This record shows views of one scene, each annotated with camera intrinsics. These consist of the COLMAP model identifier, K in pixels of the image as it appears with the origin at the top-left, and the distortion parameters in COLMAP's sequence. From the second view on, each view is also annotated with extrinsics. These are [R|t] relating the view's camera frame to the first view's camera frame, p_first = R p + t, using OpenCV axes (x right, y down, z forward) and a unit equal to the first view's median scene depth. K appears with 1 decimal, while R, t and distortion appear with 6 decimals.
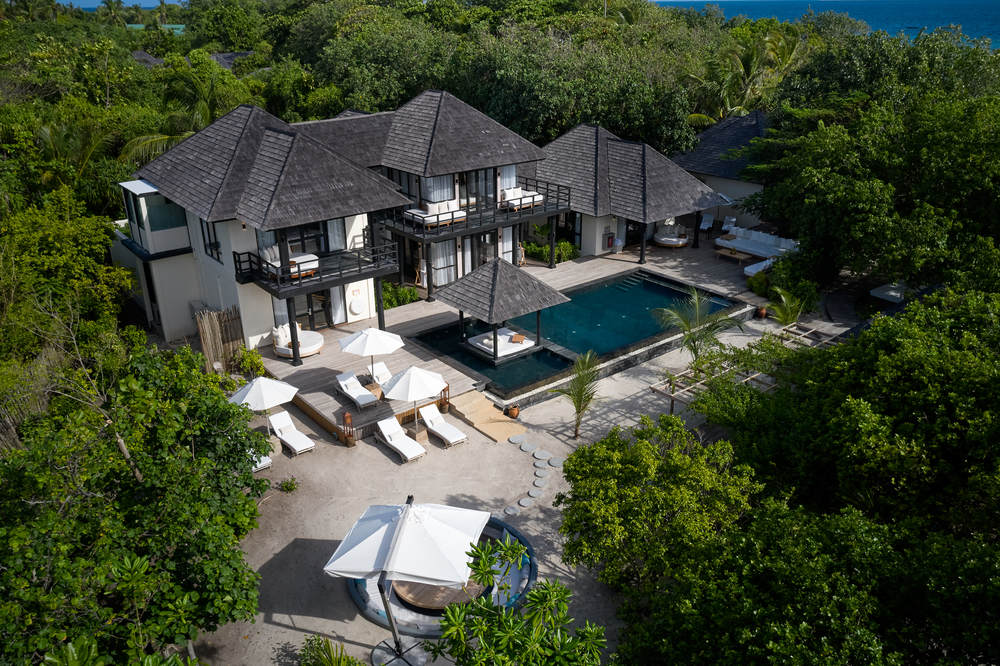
lens RADIAL K [[813.5, 0, 500.0], [0, 813.5, 333.0], [0, 0, 1]] dist [-0.007139, -0.005465]
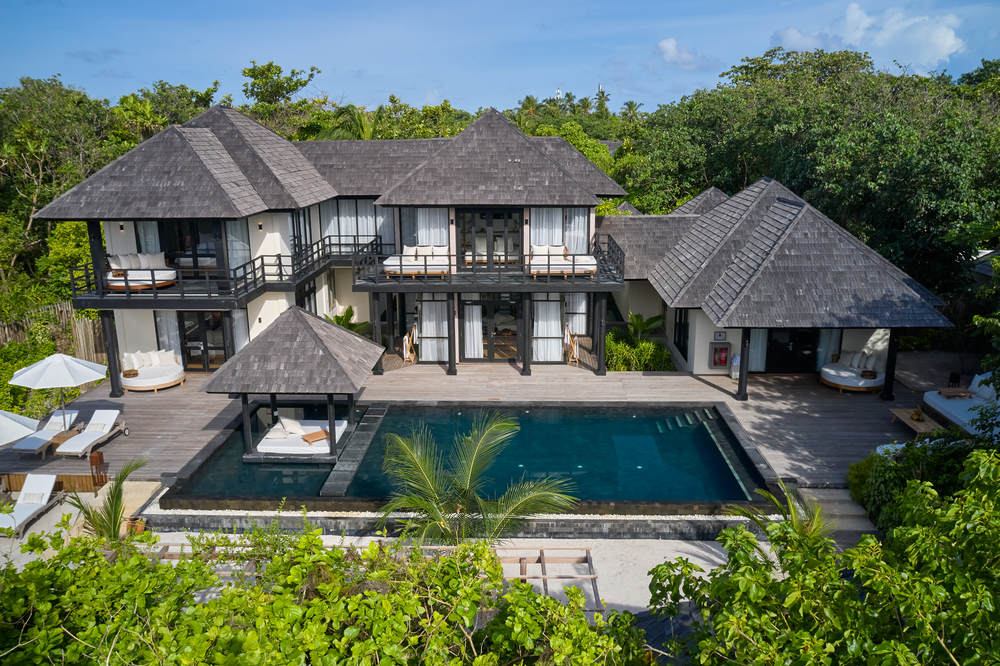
lens RADIAL K [[813.5, 0, 500.0], [0, 813.5, 333.0], [0, 0, 1]] dist [-0.007139, -0.005465]
pose [[0.761799, 0.165771, -0.626244, 0.439096], [-0.253166, 0.966011, -0.052256, -0.062976], [0.596296, 0.198352, 0.777874, 0.482974]]
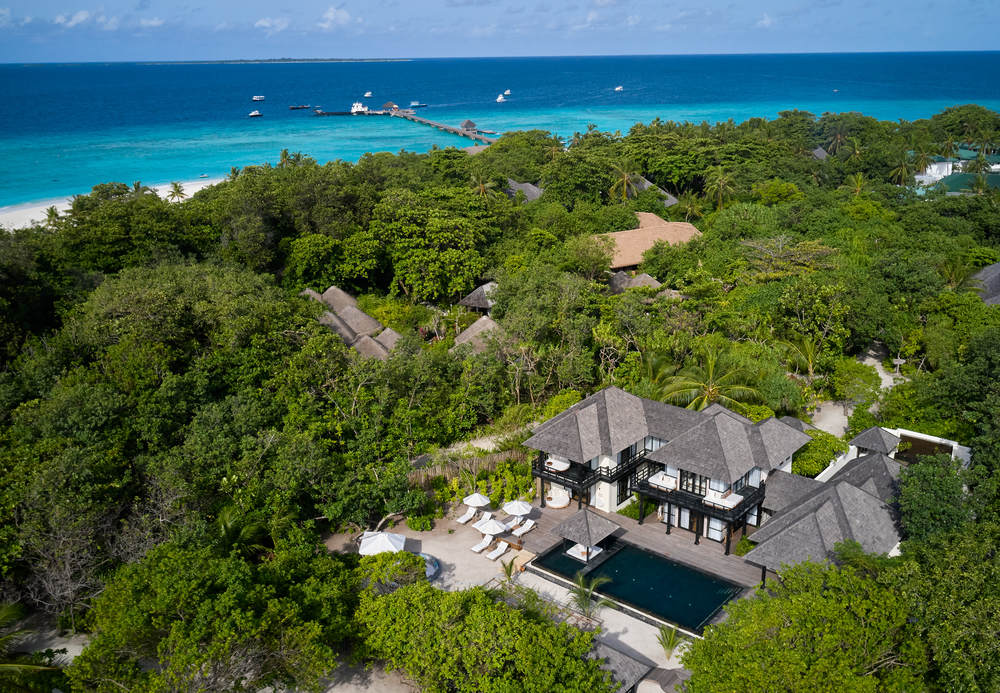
lens RADIAL K [[915.8, 0, 500.0], [0, 915.8, 346.5], [0, 0, 1]] dist [-0.001022, 0.000790]
pose [[0.195674, 0.303993, -0.932363, 1.494466], [-0.361350, 0.906196, 0.219625, -0.675479], [0.911668, 0.293934, 0.287167, 0.077432]]
